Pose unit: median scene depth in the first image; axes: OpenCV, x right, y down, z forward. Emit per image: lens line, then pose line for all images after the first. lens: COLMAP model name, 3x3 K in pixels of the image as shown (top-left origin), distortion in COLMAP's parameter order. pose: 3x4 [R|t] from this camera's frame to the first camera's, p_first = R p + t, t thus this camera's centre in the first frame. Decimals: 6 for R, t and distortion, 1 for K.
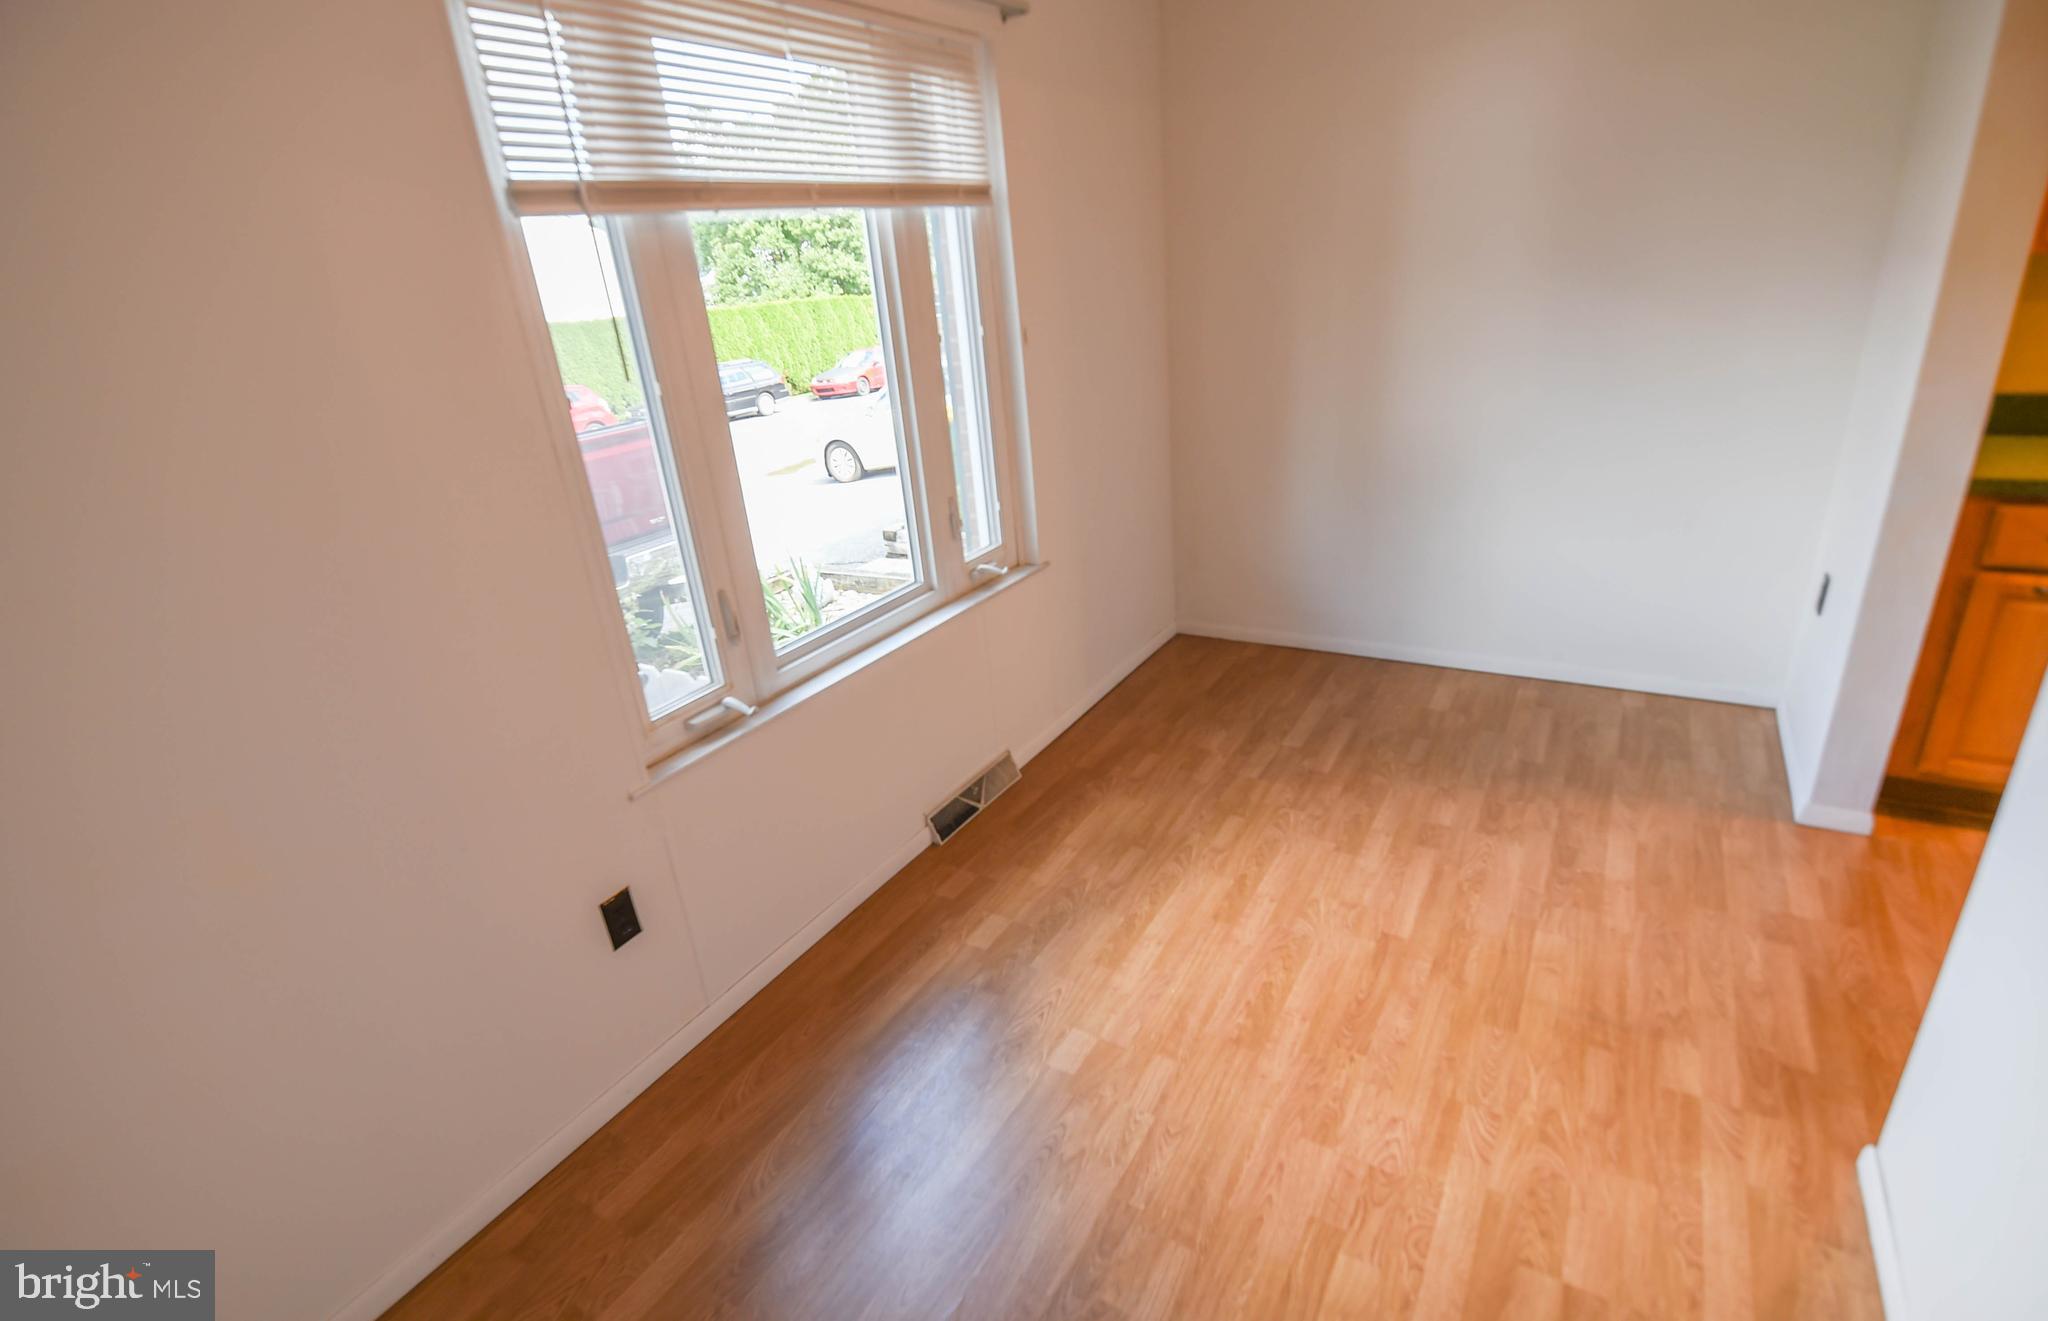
lens RADIAL K [[981.2, 0, 1024.0], [0, 981.2, 660.5], [0, 0, 1]] dist [-0.001295, -0.000101]
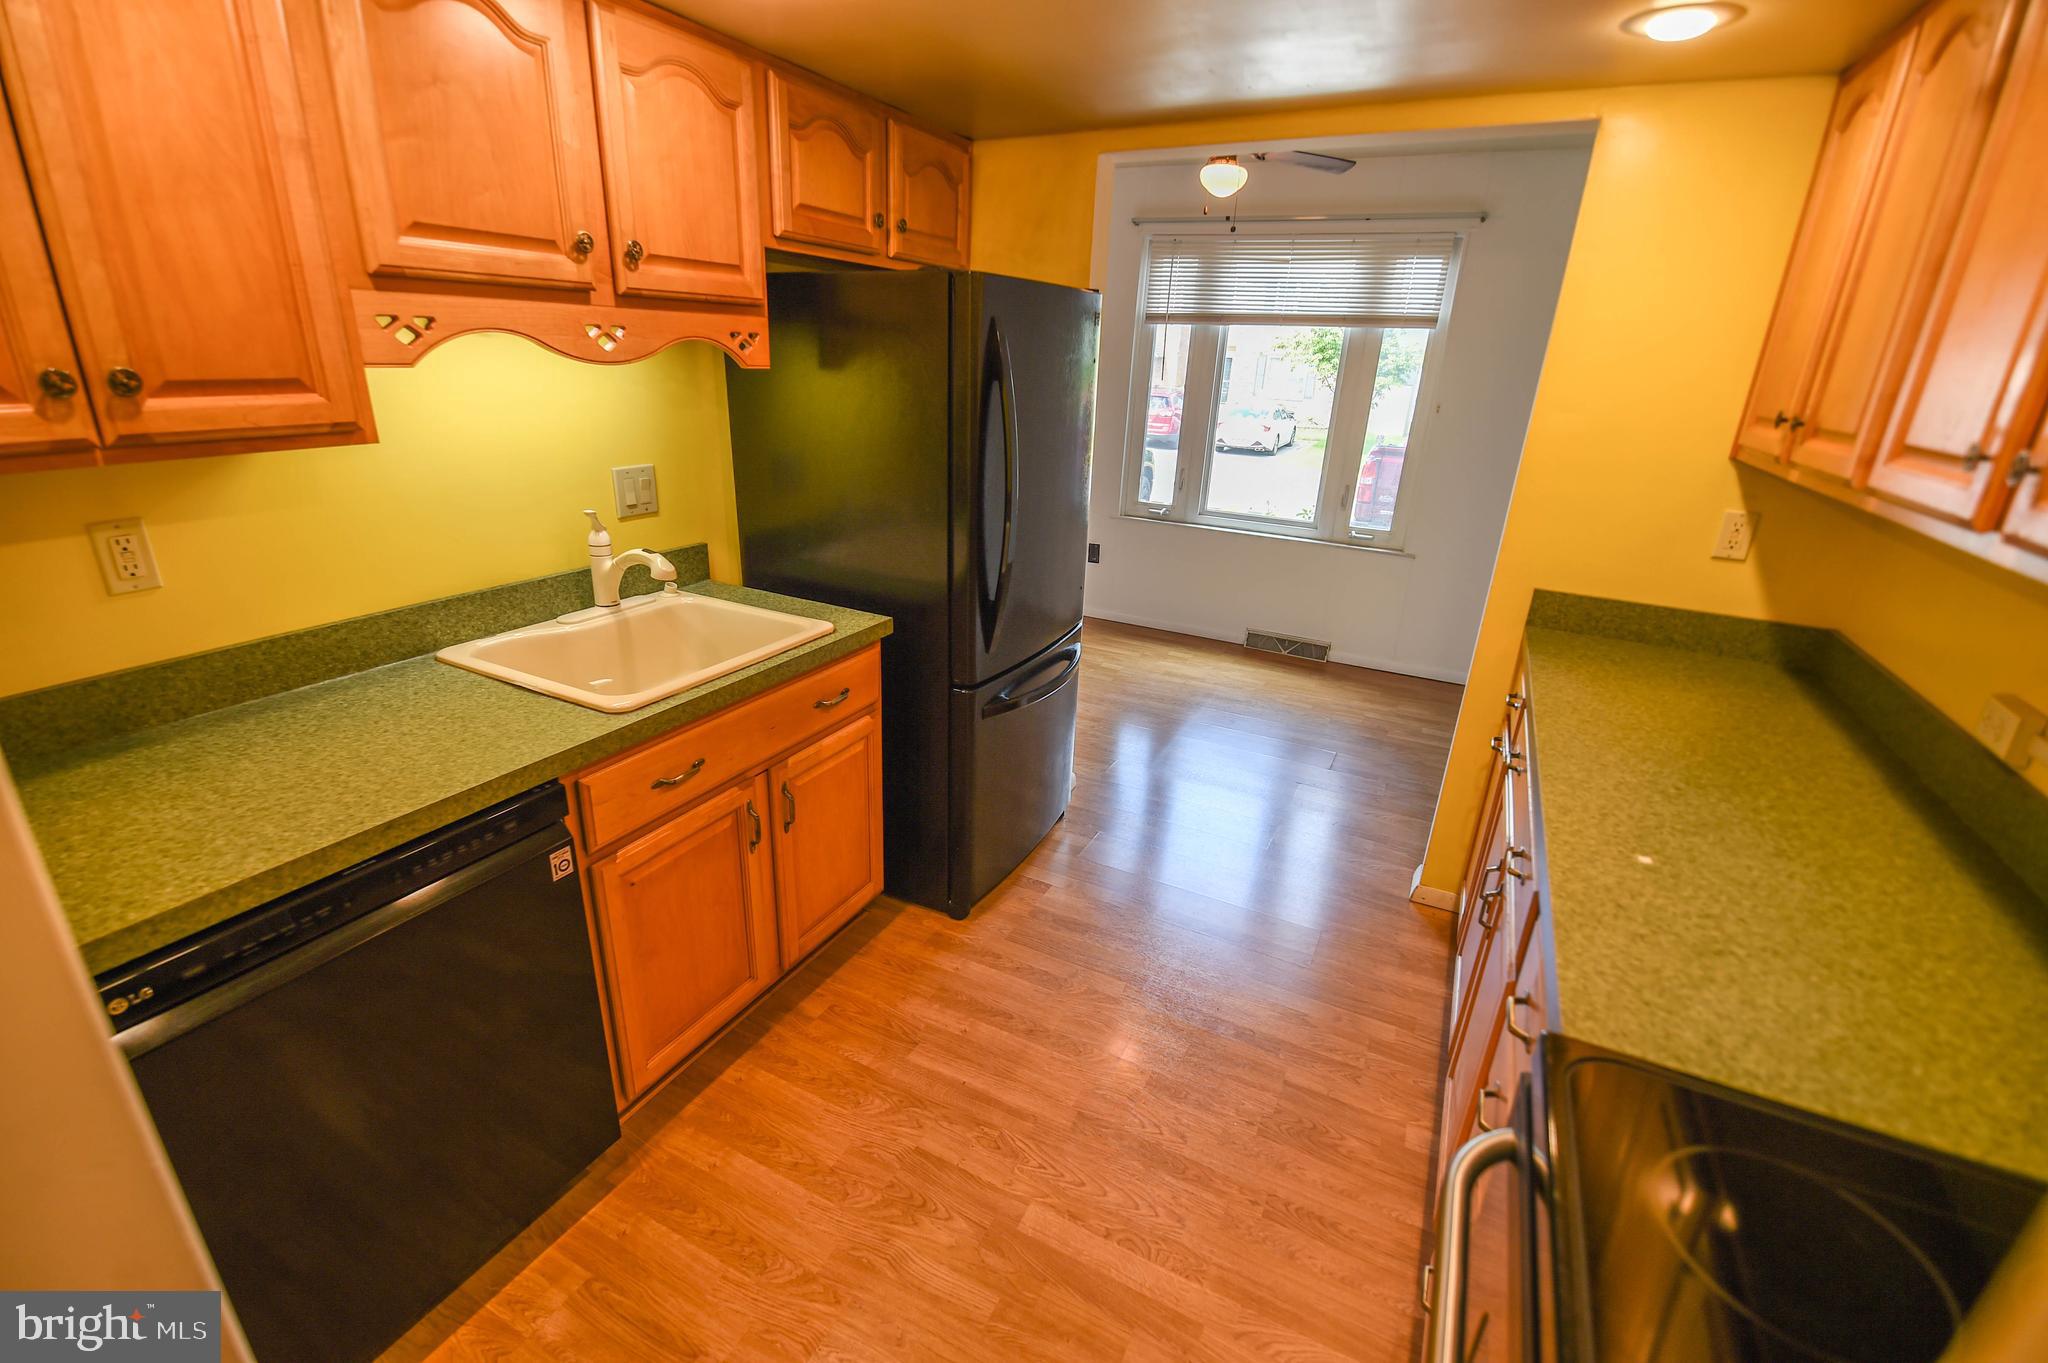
lens RADIAL K [[896.4, 0, 1011.1], [0, 896.4, 686.8], [0, 0, 1]] dist [0.000678, -0.009434]
pose [[0.019773, 0.397103, -0.917561, 1.736566], [-0.431634, 0.831200, 0.350427, -0.187874], [0.901832, 0.389121, 0.187838, 0.313299]]
